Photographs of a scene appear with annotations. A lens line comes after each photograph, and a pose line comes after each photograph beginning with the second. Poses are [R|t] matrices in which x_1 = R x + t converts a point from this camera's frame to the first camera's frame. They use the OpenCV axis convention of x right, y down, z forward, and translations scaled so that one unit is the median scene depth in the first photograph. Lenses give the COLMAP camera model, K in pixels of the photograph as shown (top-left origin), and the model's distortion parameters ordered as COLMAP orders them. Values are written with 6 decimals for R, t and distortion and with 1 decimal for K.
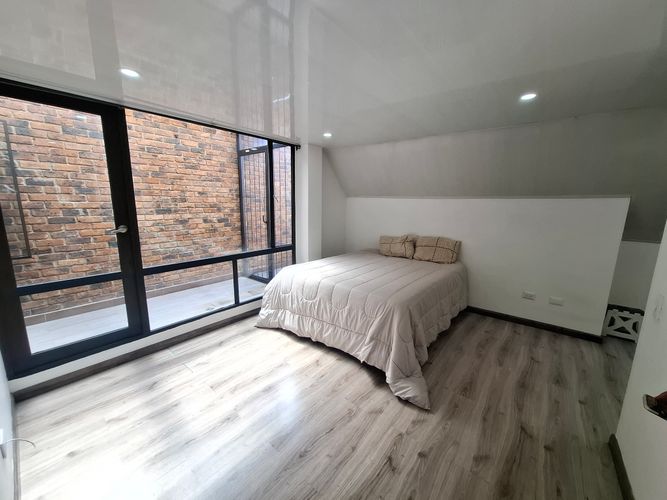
lens RADIAL K [[263.5, 0, 338.0], [0, 263.5, 249.5], [0, 0, 1]] dist [-0.002819, 0.000009]
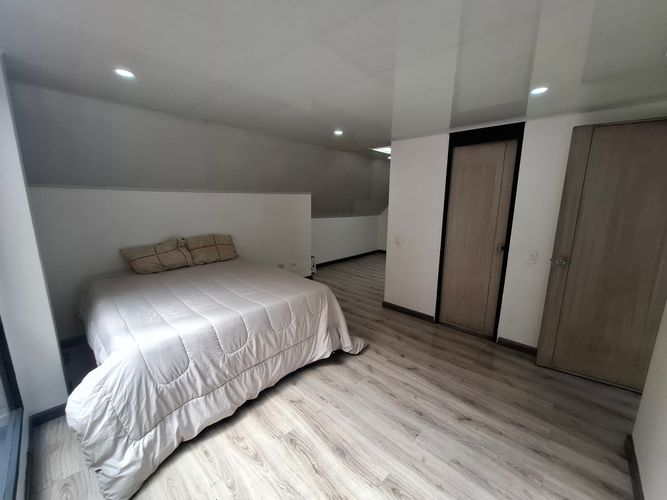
lens RADIAL K [[263.5, 0, 338.0], [0, 263.5, 249.5], [0, 0, 1]] dist [-0.002819, 0.000009]
pose [[0.086622, -0.203034, 0.975333, -0.805254], [0.163468, 0.968640, 0.187122, -0.159373], [-0.982738, 0.143227, 0.117095, 0.754994]]
